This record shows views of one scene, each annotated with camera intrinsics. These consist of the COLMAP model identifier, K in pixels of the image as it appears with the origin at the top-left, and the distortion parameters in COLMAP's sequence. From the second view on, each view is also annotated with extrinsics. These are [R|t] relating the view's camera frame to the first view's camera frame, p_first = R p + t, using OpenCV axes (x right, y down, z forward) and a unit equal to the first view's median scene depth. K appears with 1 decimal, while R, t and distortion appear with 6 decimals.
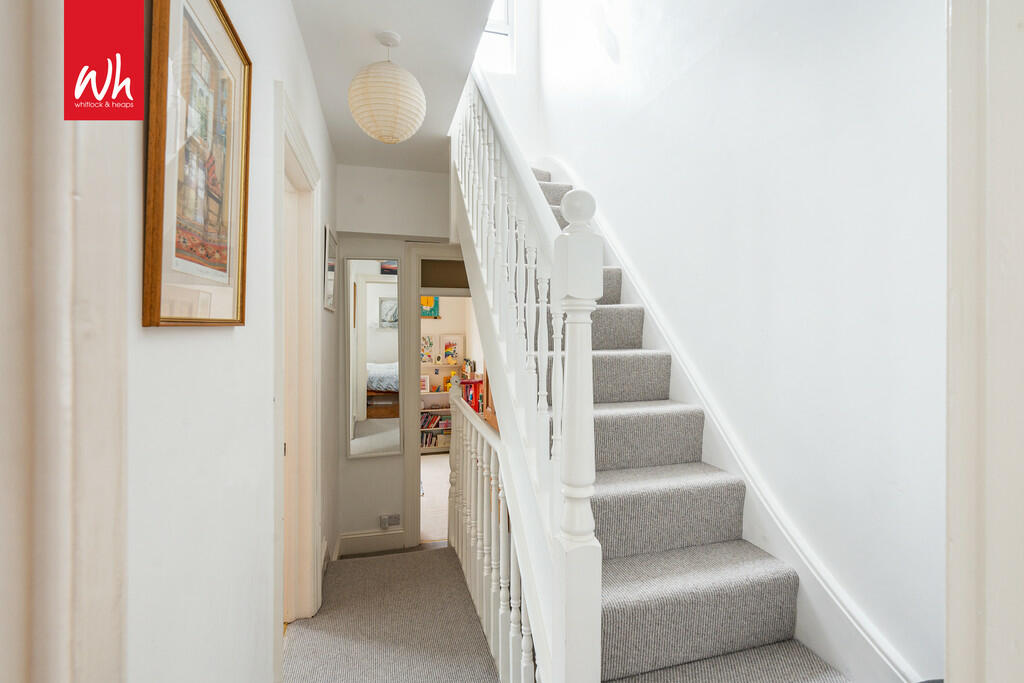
lens RADIAL K [[470.5, 0, 512.6], [0, 470.5, 343.9], [0, 0, 1]] dist [-0.011462, 0.000029]
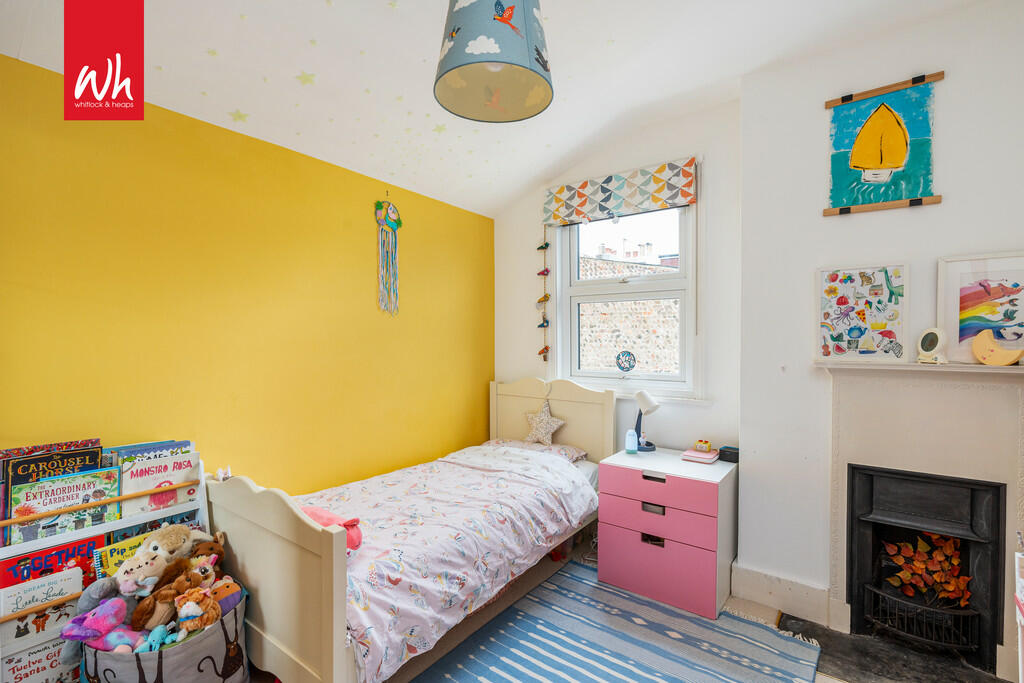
lens RADIAL K [[470.5, 0, 510.6], [0, 470.5, 342.7], [0, 0, 1]] dist [-0.011462, 0.000029]
pose [[0.615773, 0.005538, -0.787904, -0.091561], [0.014156, 0.999736, 0.018091, 0.022356], [0.787796, -0.022294, 0.615533, 0.628238]]
